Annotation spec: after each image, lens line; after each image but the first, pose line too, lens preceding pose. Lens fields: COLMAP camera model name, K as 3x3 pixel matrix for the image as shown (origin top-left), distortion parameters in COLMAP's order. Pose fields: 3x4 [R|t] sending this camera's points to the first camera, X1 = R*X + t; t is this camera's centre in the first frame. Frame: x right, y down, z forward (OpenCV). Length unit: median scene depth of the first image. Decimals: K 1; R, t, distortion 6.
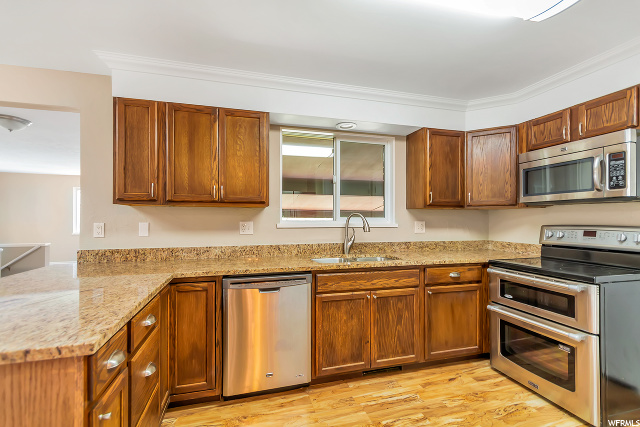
lens RADIAL K [[280.6, 0, 319.1], [0, 280.6, 220.2], [0, 0, 1]] dist [0.000995, 0.000086]
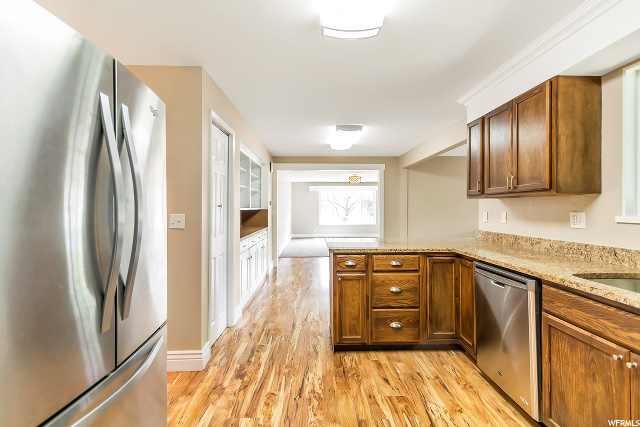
lens RADIAL K [[310.5, 0, 320.0], [0, 310.5, 213.5], [0, 0, 1]] dist [0.003545, 0.000387]
pose [[-0.265572, 0.018449, -0.963915, 0.877555], [-0.001801, 0.999806, 0.019632, -0.008300], [0.964089, 0.006950, -0.265487, 0.608099]]
